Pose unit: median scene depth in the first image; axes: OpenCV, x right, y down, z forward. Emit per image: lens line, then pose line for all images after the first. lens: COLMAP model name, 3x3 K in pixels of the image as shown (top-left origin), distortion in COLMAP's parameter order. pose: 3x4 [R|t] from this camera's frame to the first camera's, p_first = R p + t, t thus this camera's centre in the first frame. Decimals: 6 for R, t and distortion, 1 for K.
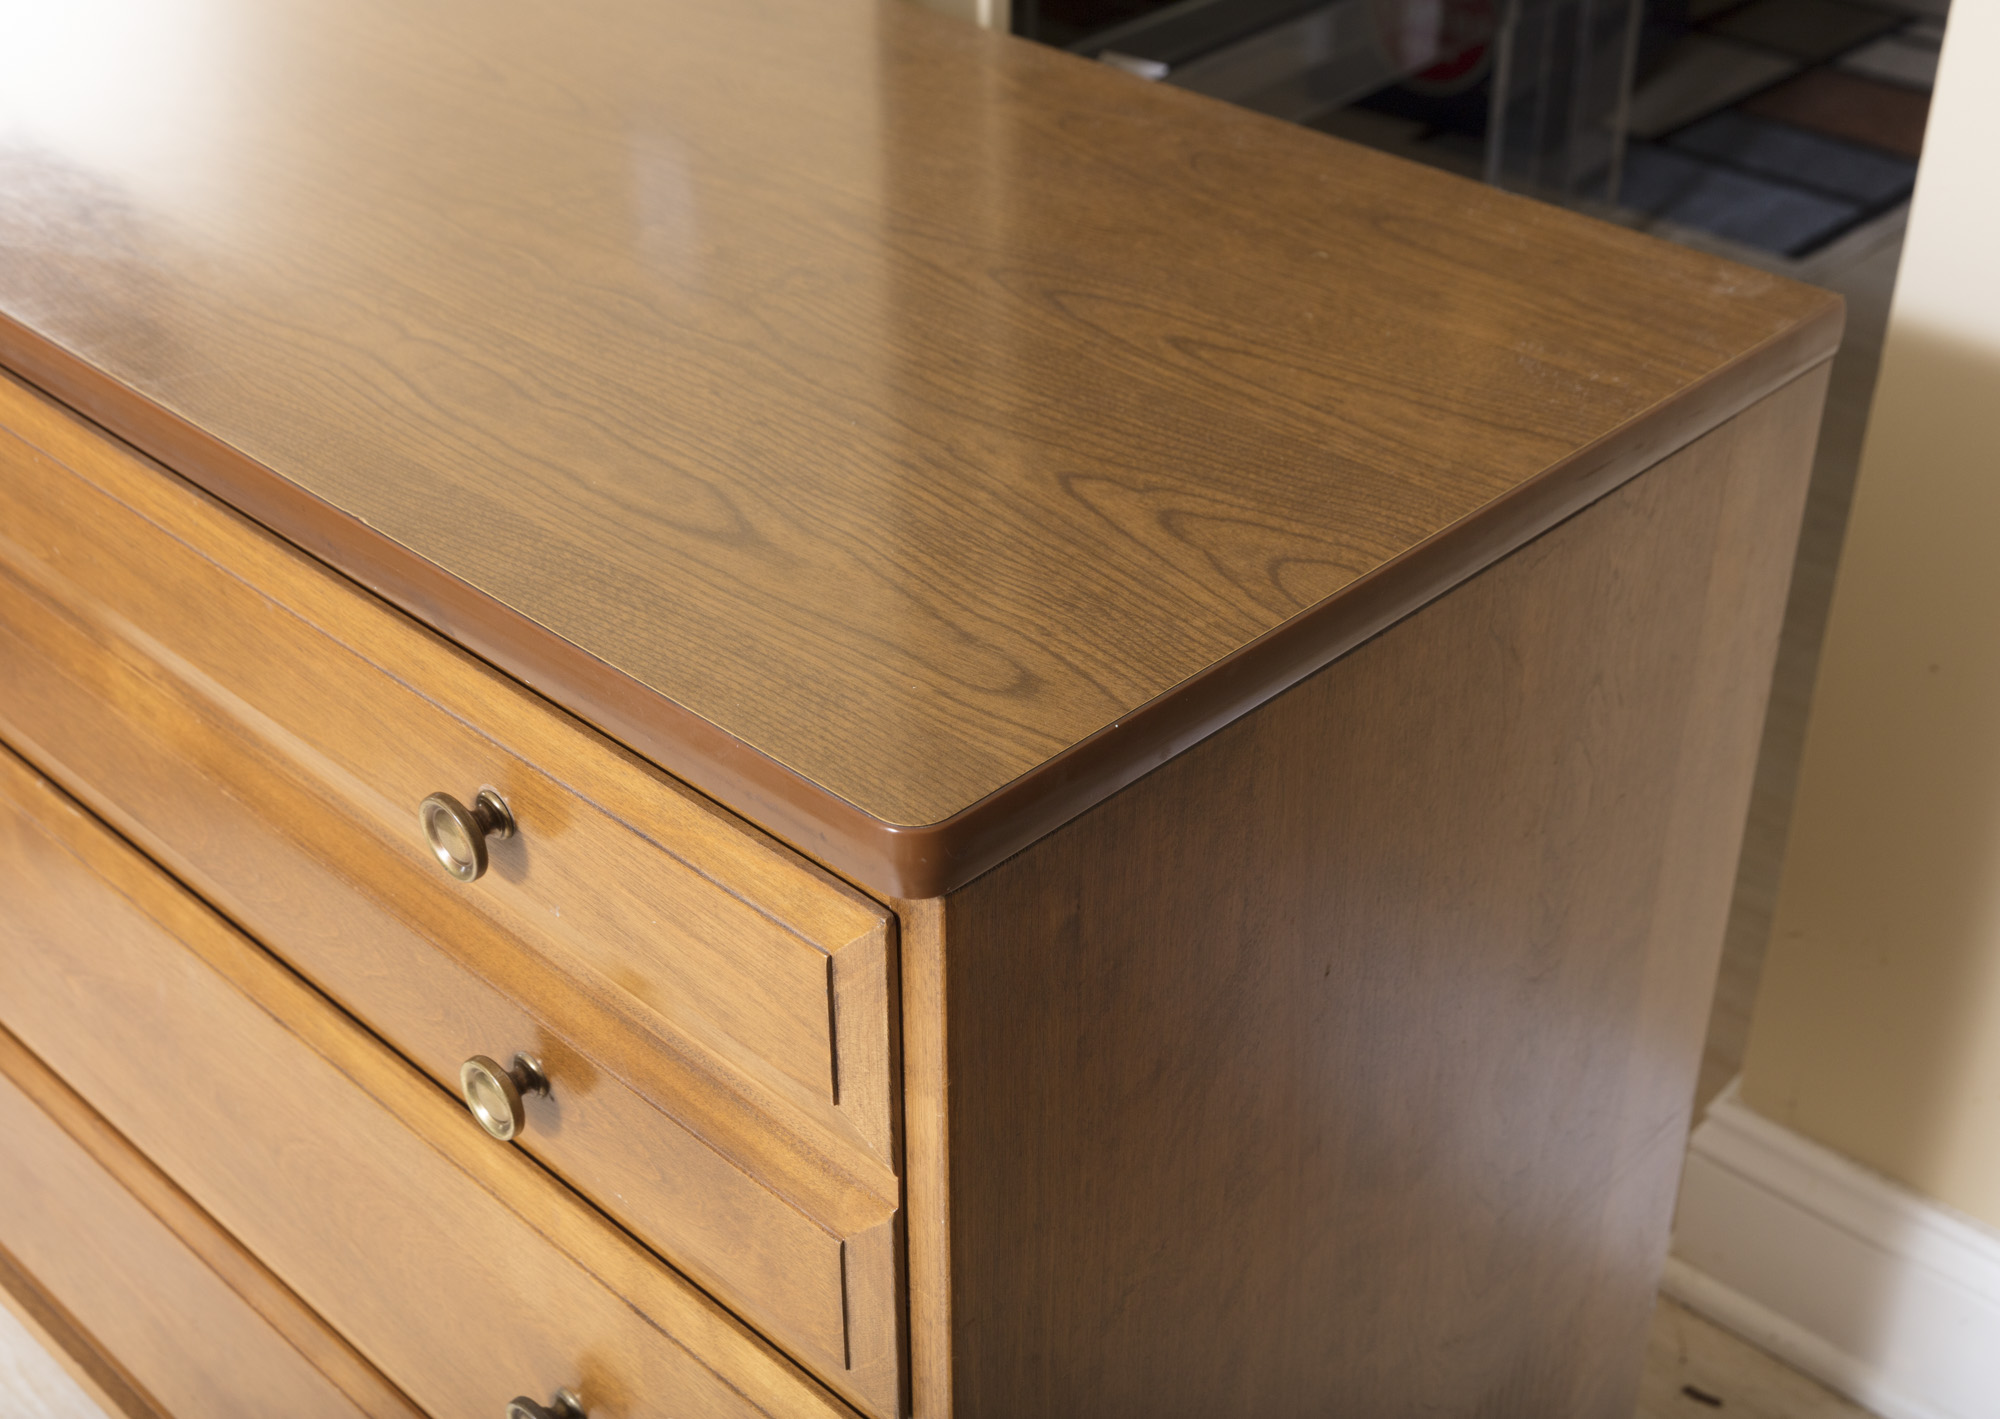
lens RADIAL K [[2551.1, 0, 1045.9], [0, 2551.1, 660.4], [0, 0, 1]] dist [-0.022576, 0.020411]
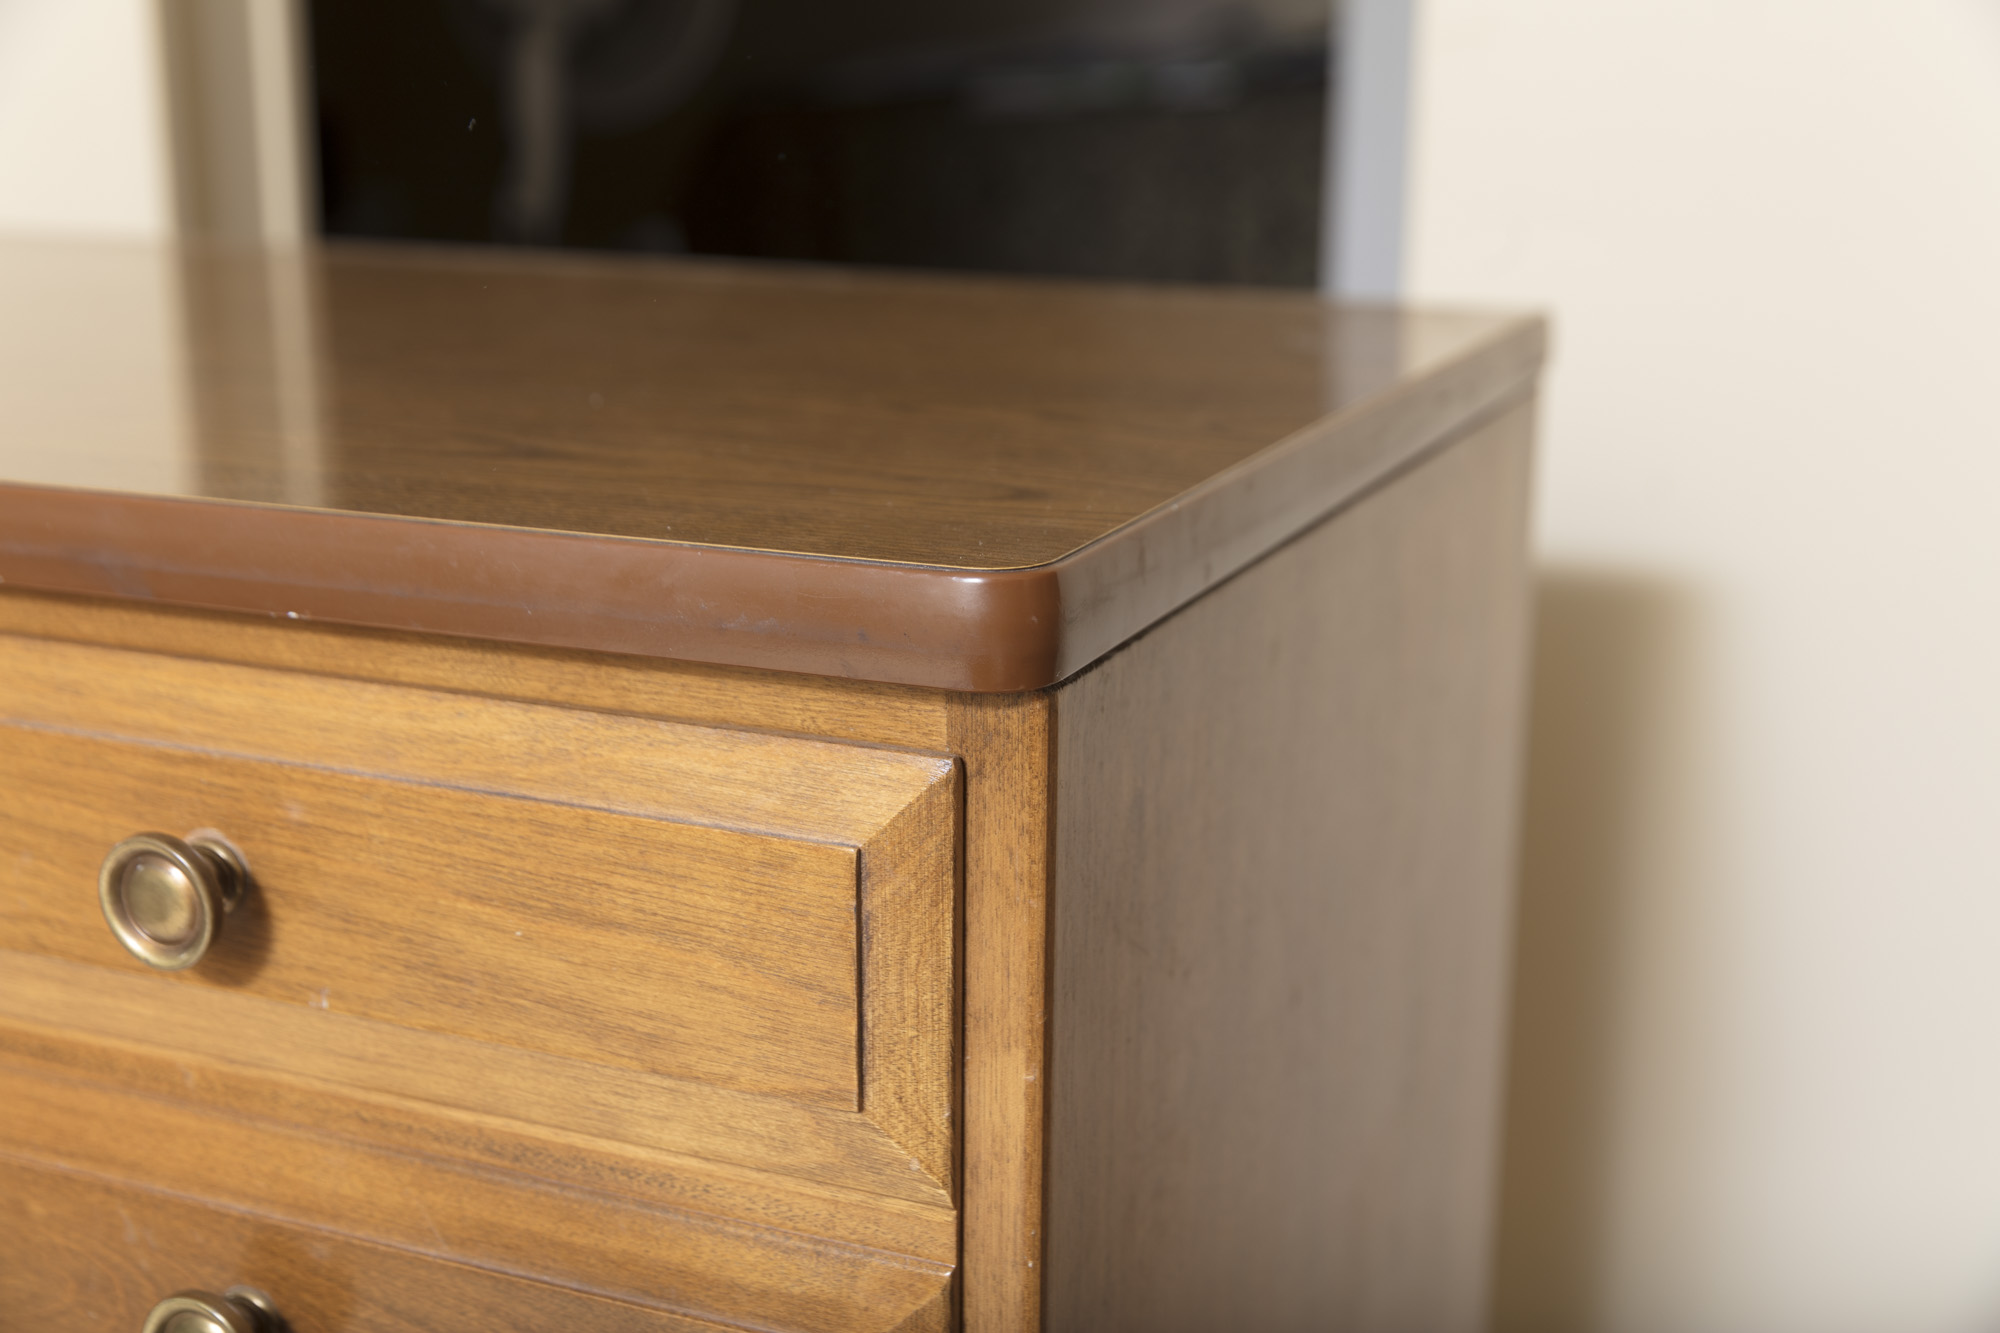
lens RADIAL K [[2504.4, 0, 1000.0], [0, 2504.4, 666.5], [0, 0, 1]] dist [0.000848, 0.100134]
pose [[0.940812, -0.089264, 0.326964, -0.252354], [0.179475, 0.949549, -0.257187, 0.237150], [-0.287511, 0.300647, 0.909367, 0.336374]]
